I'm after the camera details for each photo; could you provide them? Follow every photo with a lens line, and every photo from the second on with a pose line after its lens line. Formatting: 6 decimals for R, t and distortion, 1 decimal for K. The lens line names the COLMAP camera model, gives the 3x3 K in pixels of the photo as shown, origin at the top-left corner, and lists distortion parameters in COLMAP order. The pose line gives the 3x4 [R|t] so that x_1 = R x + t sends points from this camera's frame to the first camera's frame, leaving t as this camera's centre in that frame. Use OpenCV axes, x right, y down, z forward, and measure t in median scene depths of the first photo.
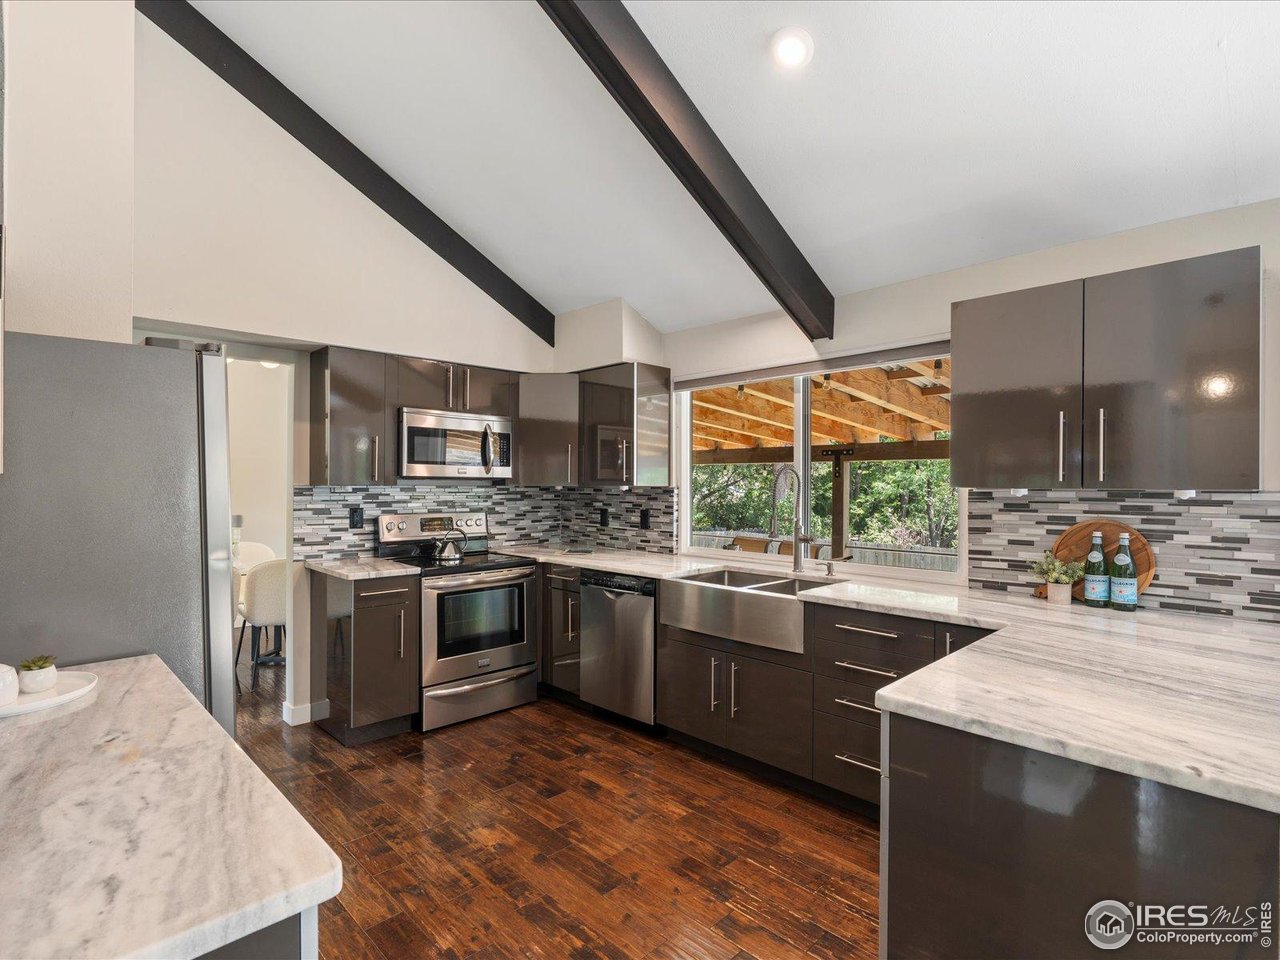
lens RADIAL K [[650.3, 0, 635.5], [0, 650.3, 486.3], [0, 0, 1]] dist [-0.002173, 0.000165]
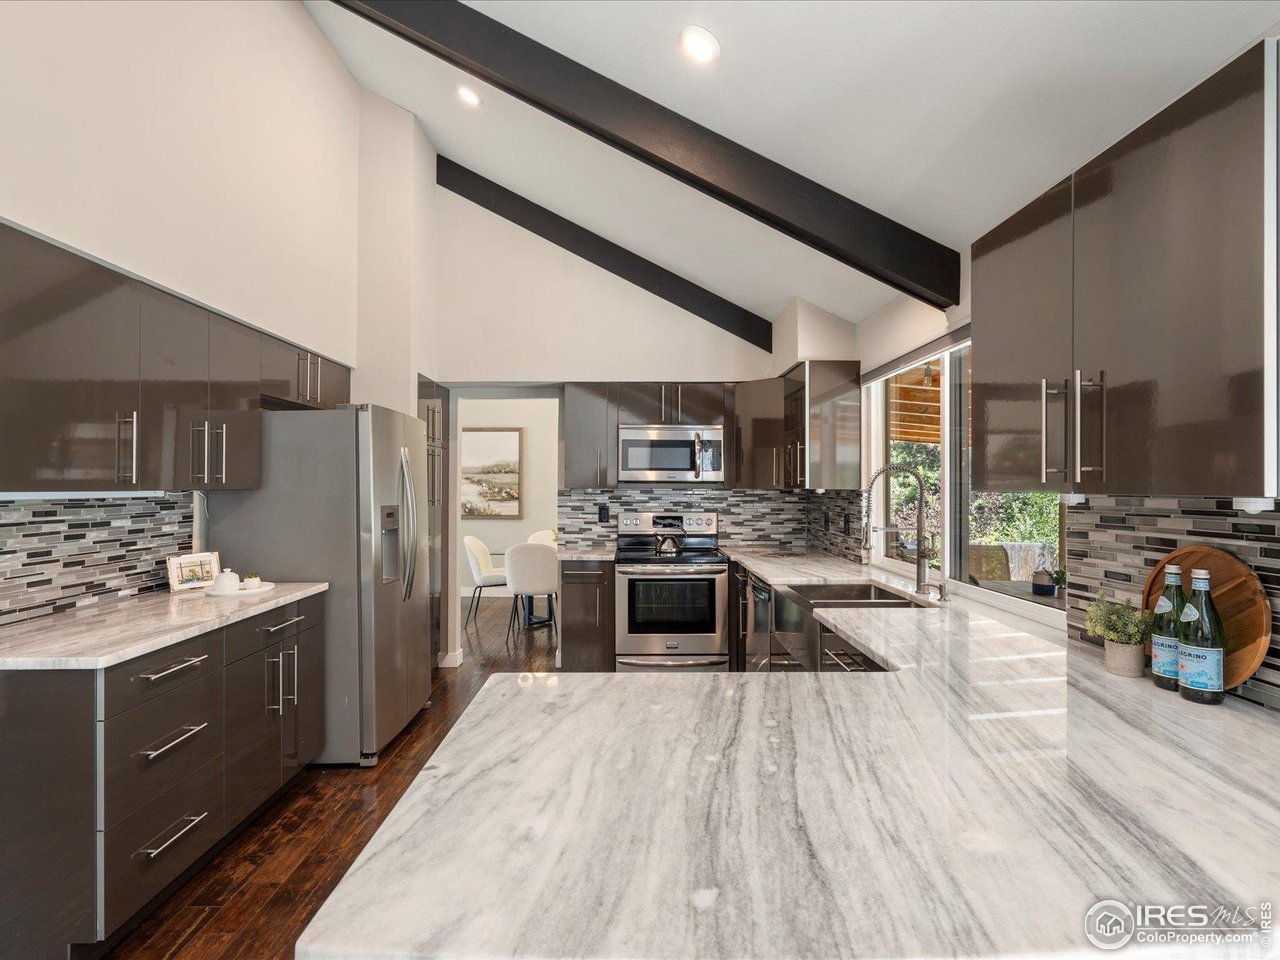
lens RADIAL K [[650.3, 0, 635.5], [0, 650.3, 486.3], [0, 0, 1]] dist [-0.002173, 0.000165]
pose [[0.719085, -0.001969, -0.694920, 0.456401], [-0.000521, 0.999994, -0.003373, -0.001021], [0.694922, 0.002788, 0.719079, 0.124026]]
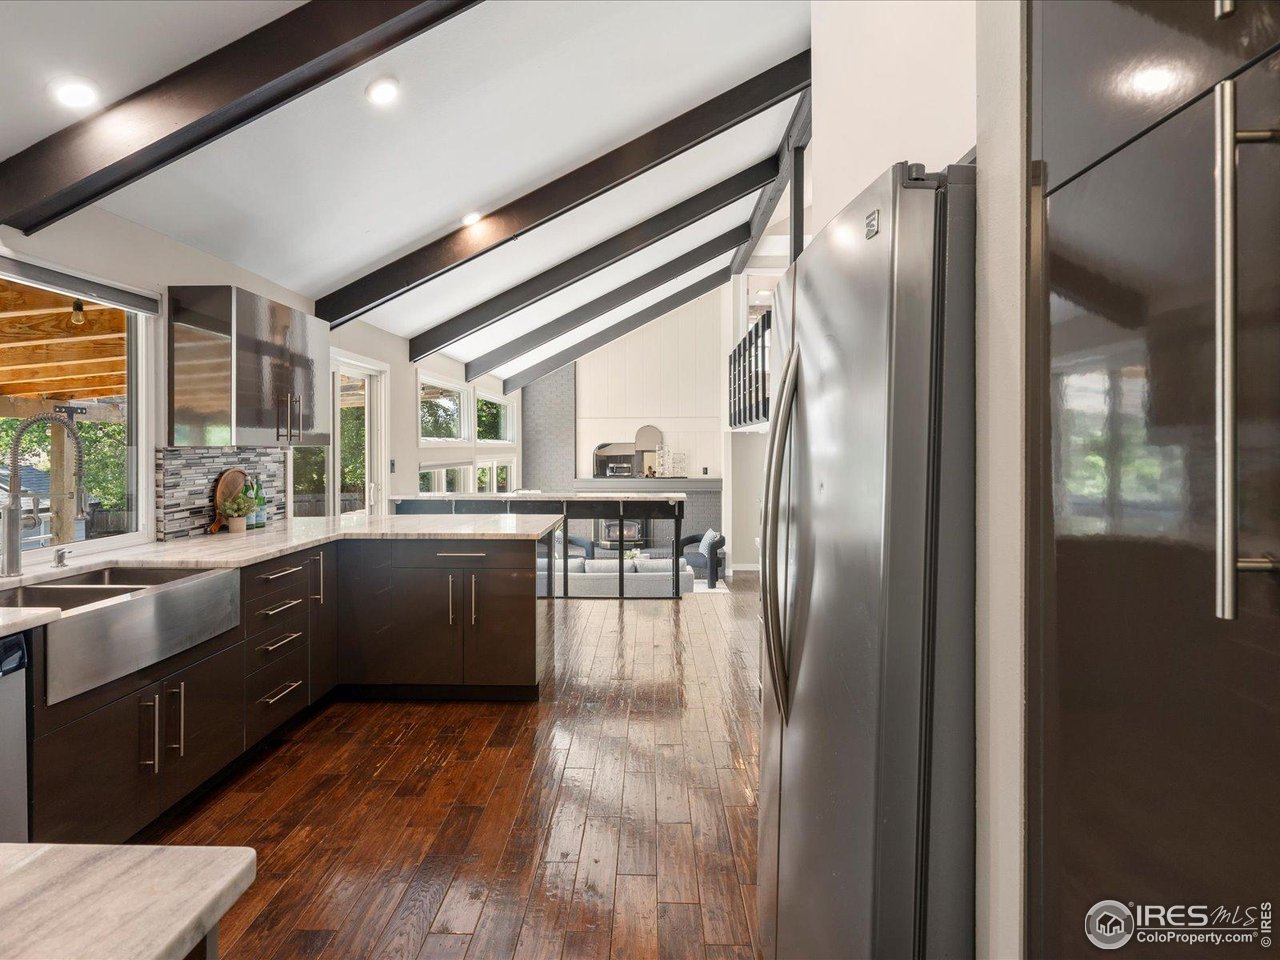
lens RADIAL K [[650.3, 0, 635.5], [0, 650.3, 486.3], [0, 0, 1]] dist [-0.002173, 0.000165]
pose [[-0.699708, -0.047152, 0.712871, -0.527107], [-0.000962, 0.997881, 0.065059, -0.001051], [-0.714428, 0.044837, -0.698271, 0.820544]]
